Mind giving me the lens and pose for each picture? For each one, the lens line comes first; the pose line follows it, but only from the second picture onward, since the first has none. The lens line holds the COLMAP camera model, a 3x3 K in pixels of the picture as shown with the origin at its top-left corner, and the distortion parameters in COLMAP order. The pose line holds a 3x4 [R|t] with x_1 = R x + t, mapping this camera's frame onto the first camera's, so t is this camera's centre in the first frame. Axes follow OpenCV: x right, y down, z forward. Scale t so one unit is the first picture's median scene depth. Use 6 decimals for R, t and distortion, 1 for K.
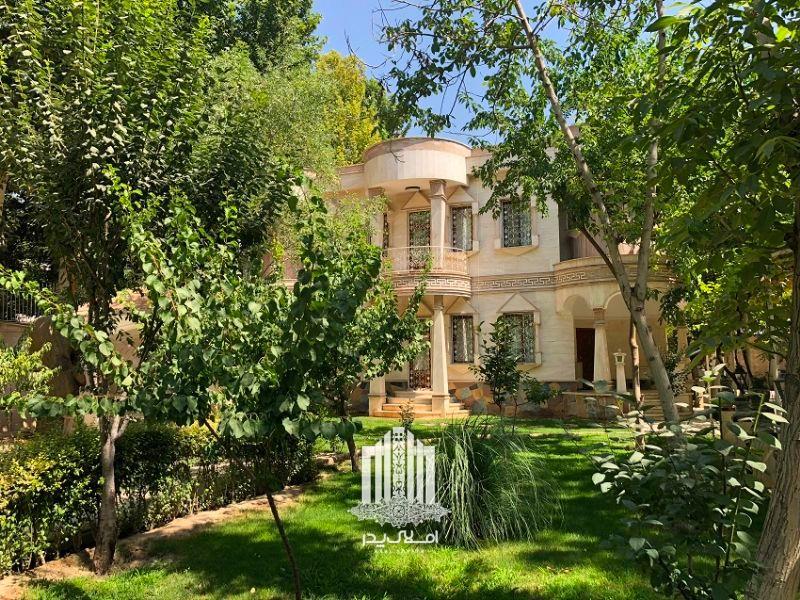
lens RADIAL K [[658.1, 0, 396.4], [0, 658.1, 296.7], [0, 0, 1]] dist [0.024683, -0.003868]
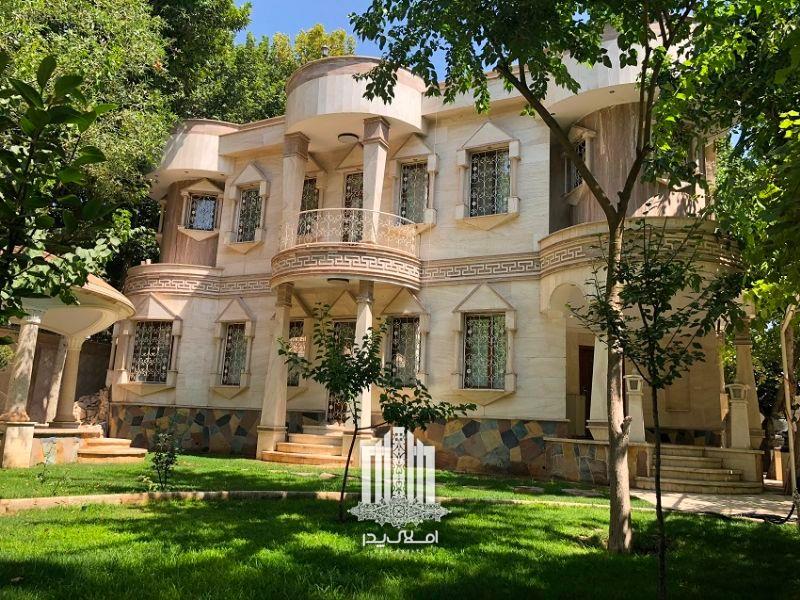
lens RADIAL K [[658.1, 0, 398.4], [0, 658.1, 295.4], [0, 0, 1]] dist [0.024683, -0.003868]
pose [[0.994722, 0.037638, -0.095450, 0.163046], [-0.046311, 0.994834, -0.090340, 0.070939], [0.091557, 0.094284, 0.991326, 0.339785]]
